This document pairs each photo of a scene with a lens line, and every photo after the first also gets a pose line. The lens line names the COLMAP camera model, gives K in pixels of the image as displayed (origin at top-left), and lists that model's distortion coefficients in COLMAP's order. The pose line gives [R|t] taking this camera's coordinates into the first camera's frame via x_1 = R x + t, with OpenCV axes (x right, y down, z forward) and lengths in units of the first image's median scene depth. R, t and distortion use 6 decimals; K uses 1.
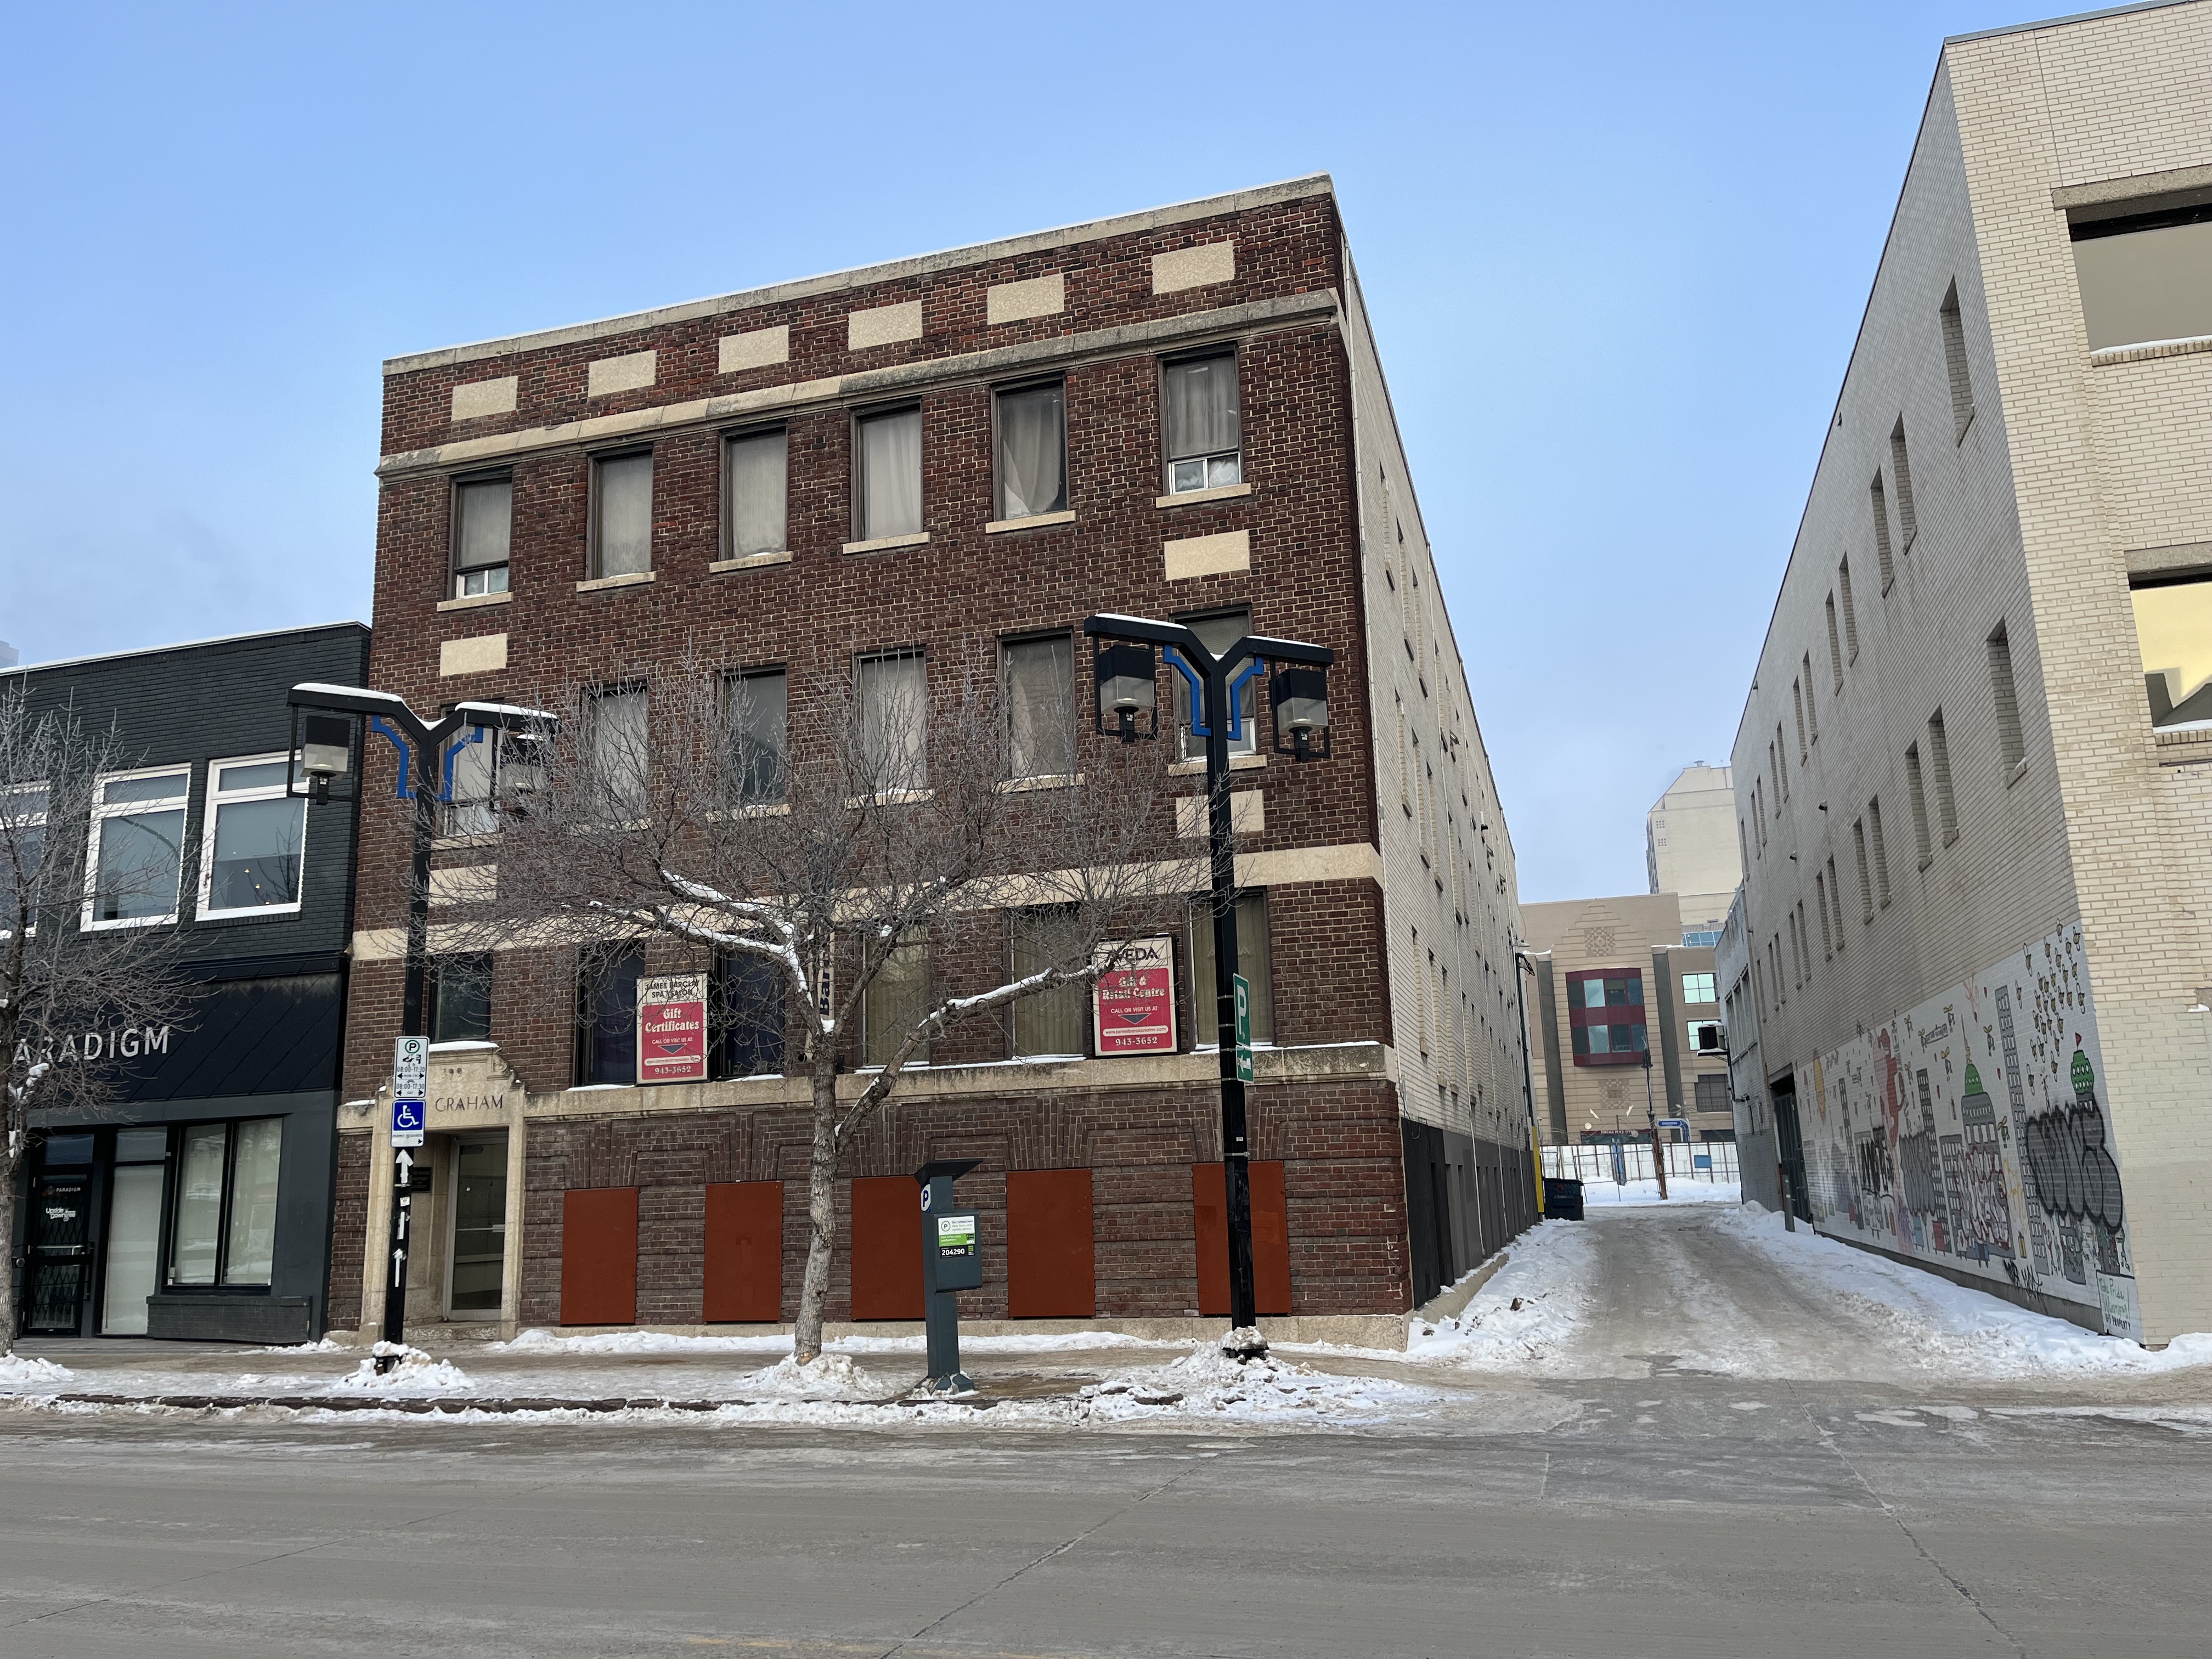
lens RADIAL K [[1671.5, 0, 1093.3], [0, 1671.5, 837.1], [0, 0, 1]] dist [0.053640, -0.058712]
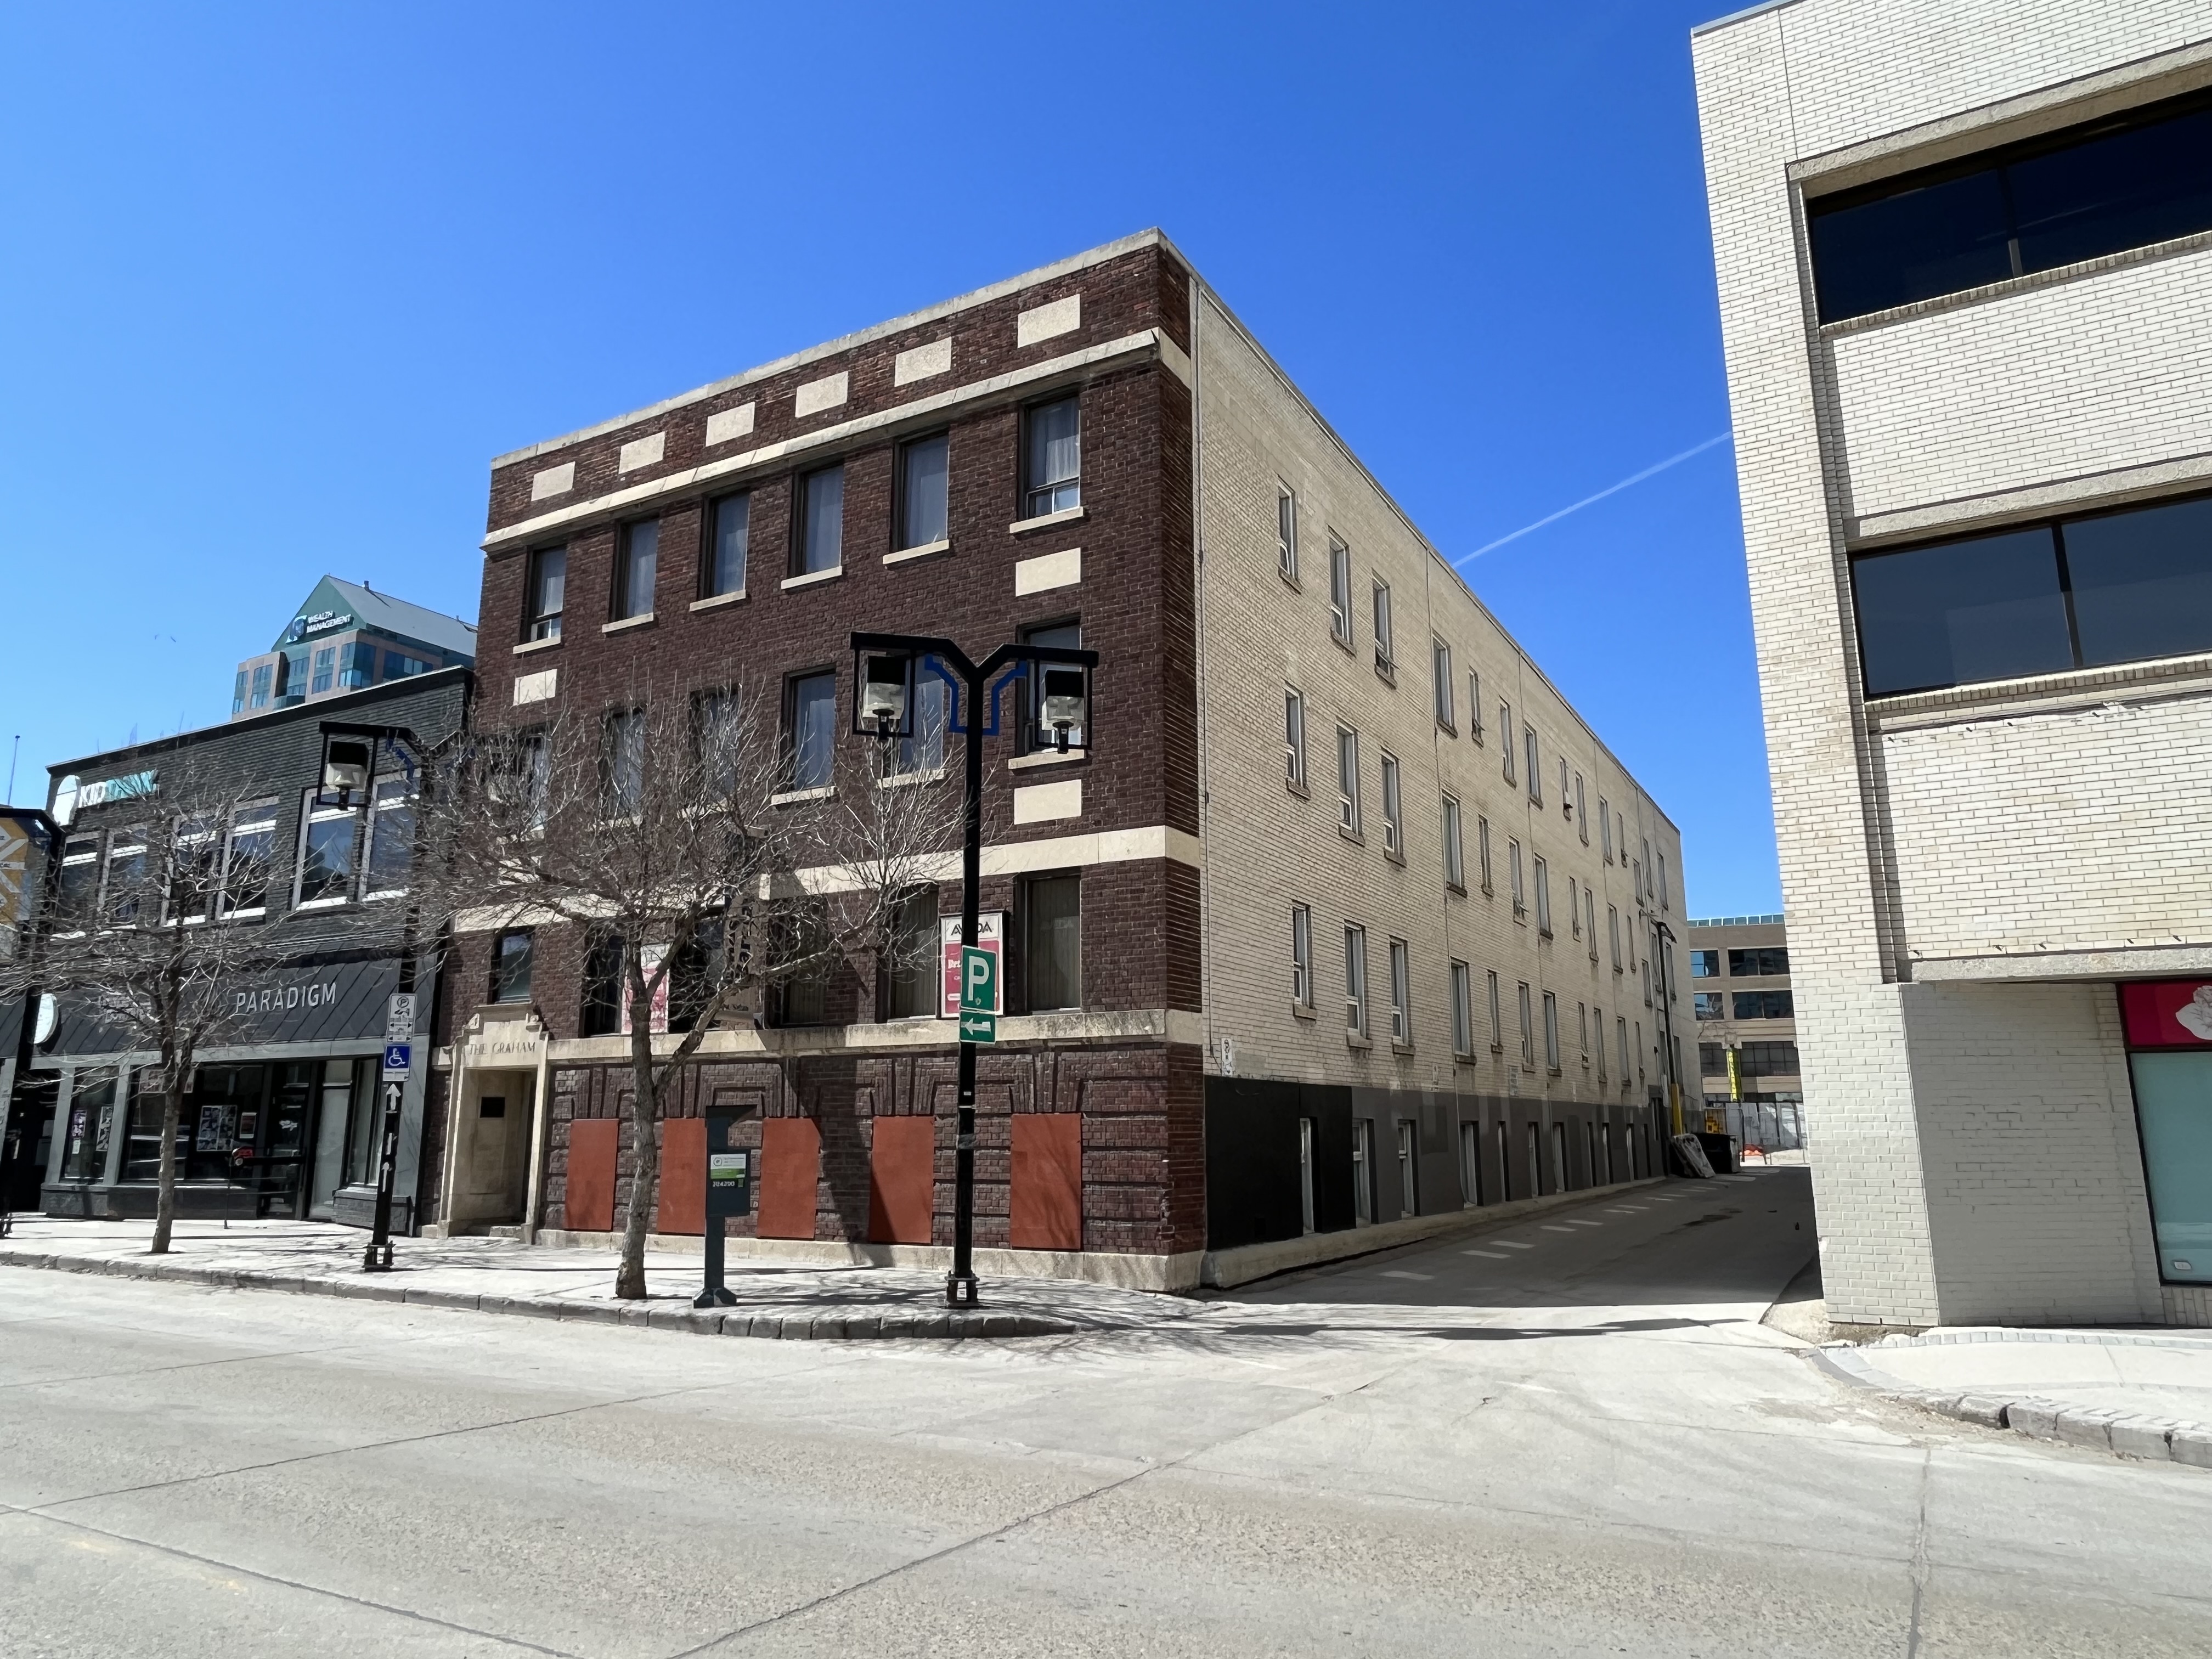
lens RADIAL K [[1442.2, 0, 1106.6], [0, 1442.2, 810.7], [0, 0, 1]] dist [-0.002911, -0.011533]
pose [[0.973640, -0.020355, -0.227180, 0.310367], [0.018085, 0.999764, -0.012072, 0.003913], [0.227372, 0.007646, 0.973778, 0.063667]]
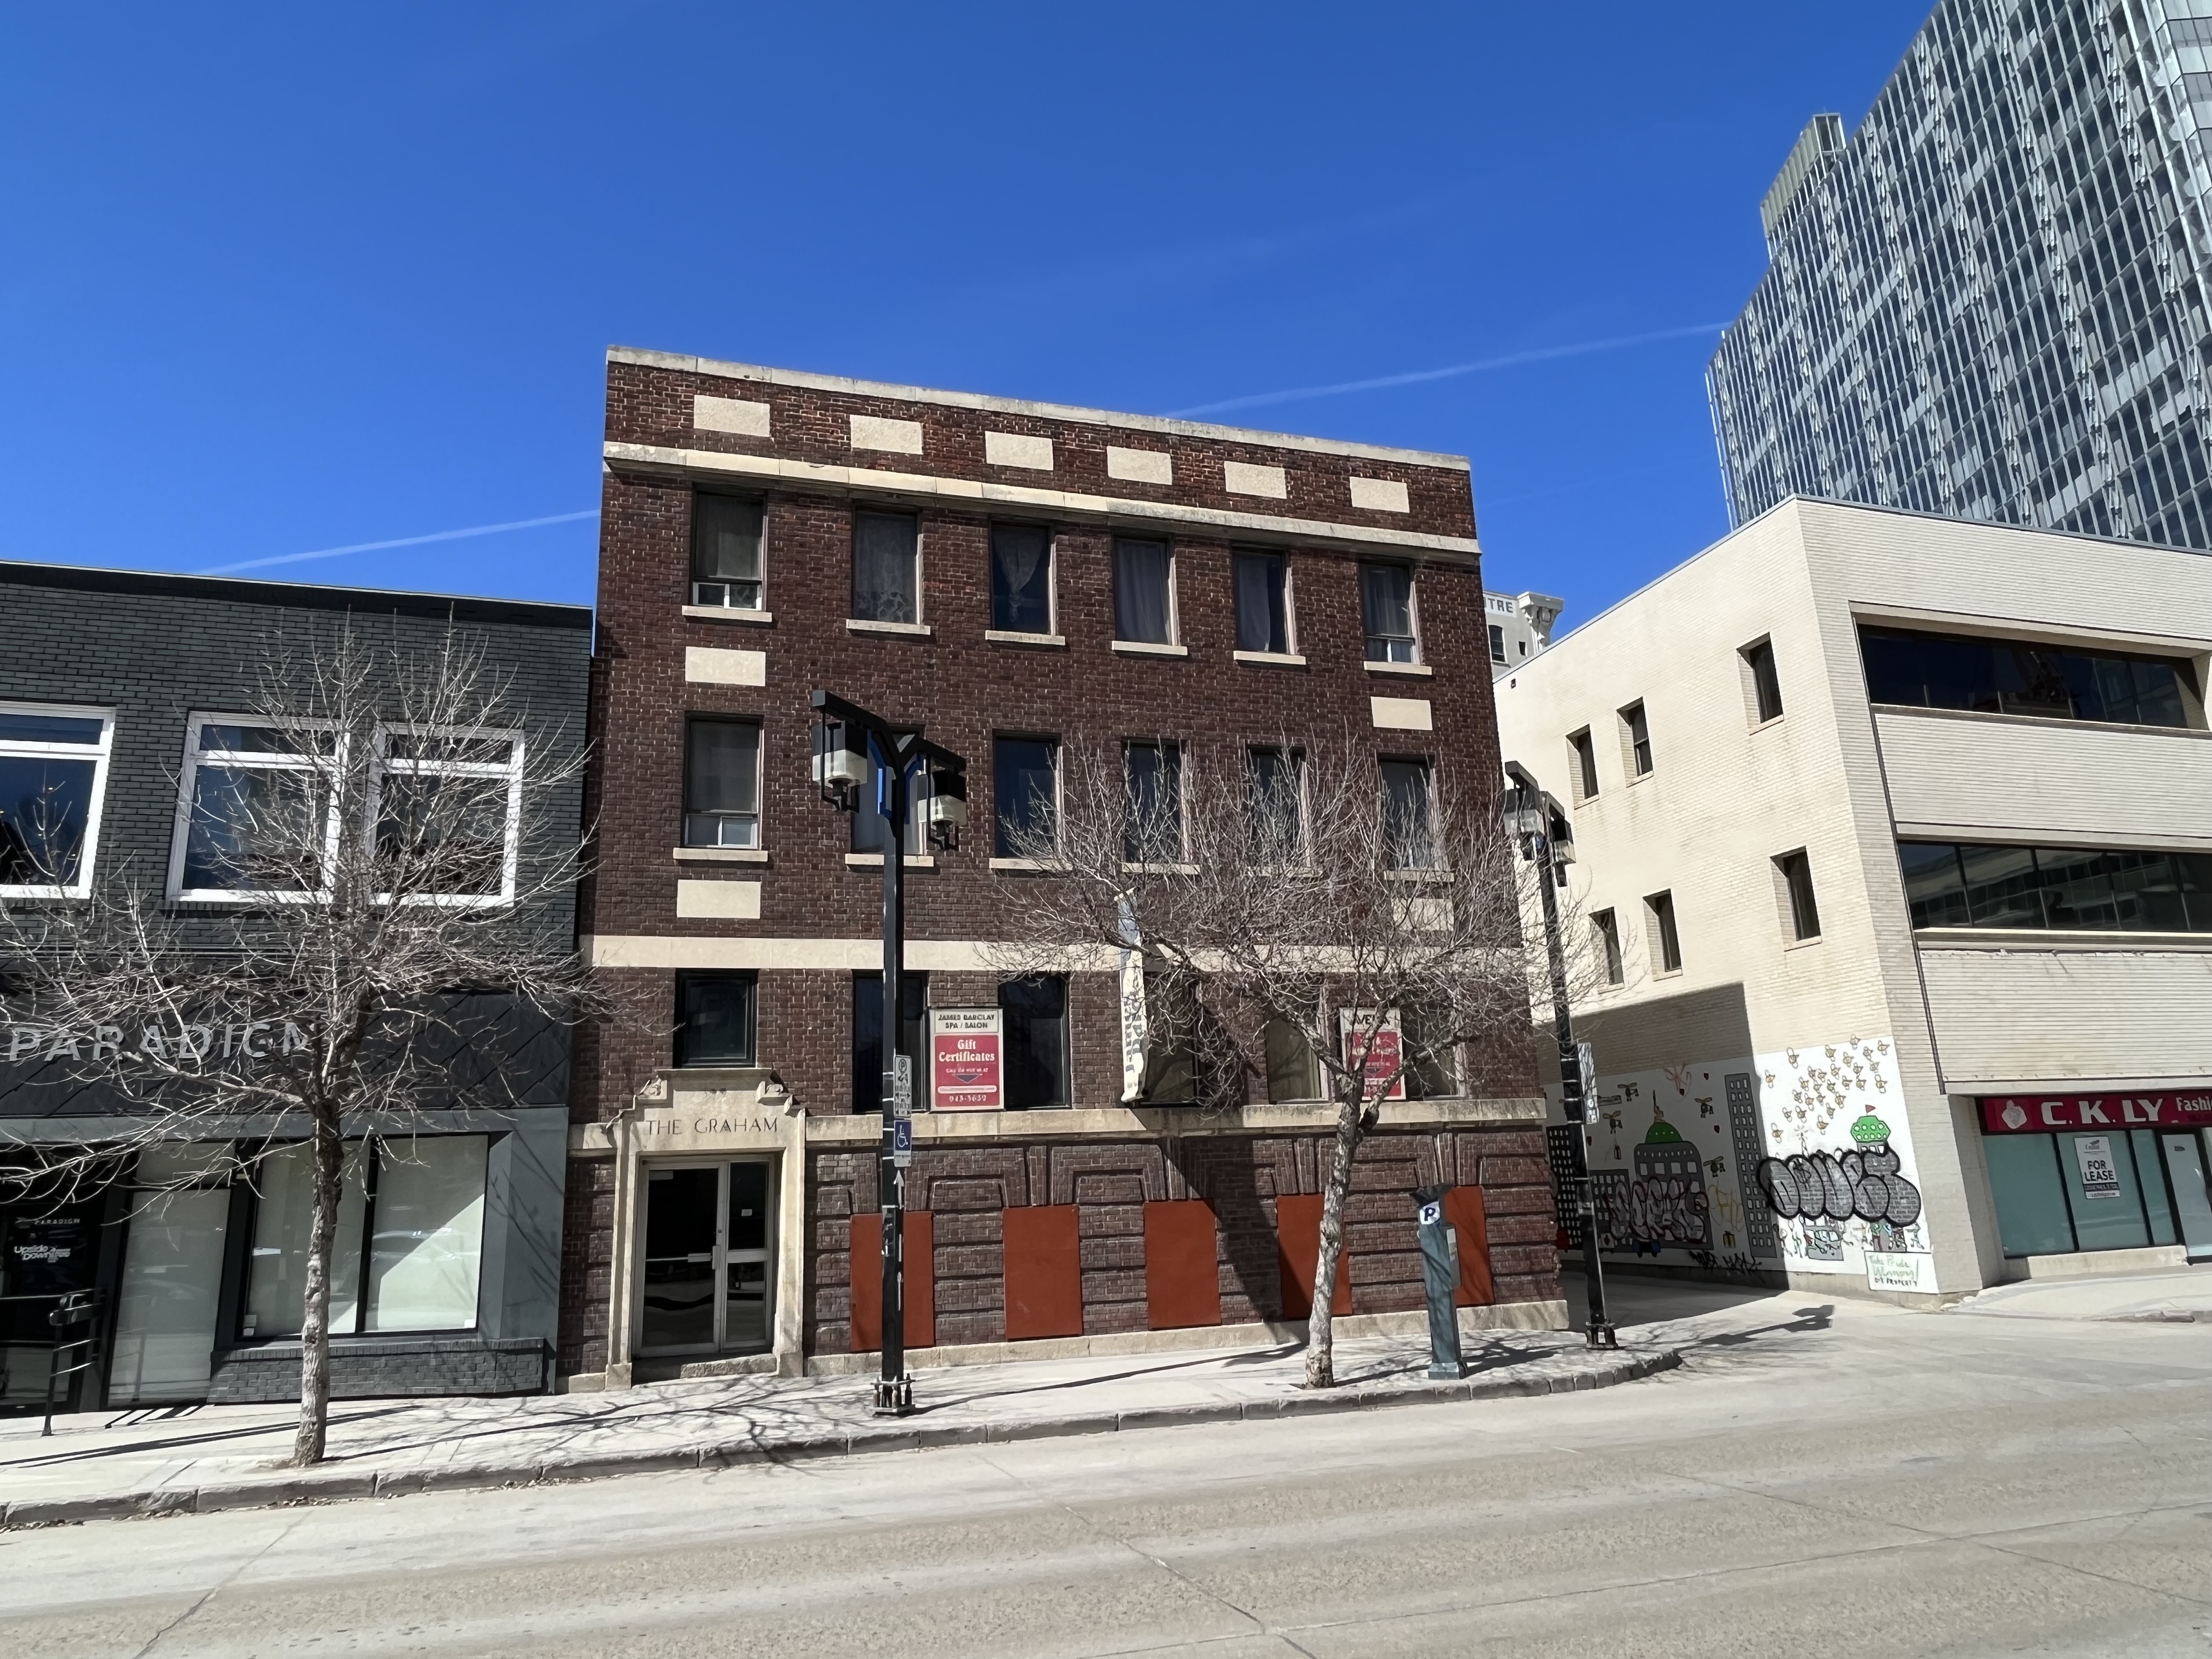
lens RADIAL K [[1442.2, 0, 1096.1], [0, 1442.2, 833.5], [0, 0, 1]] dist [-0.002911, -0.011533]
pose [[0.825554, 0.140493, 0.546554, -0.695843], [-0.096447, 0.989391, -0.108646, 0.064548], [-0.556020, 0.036980, 0.830346, 0.200730]]
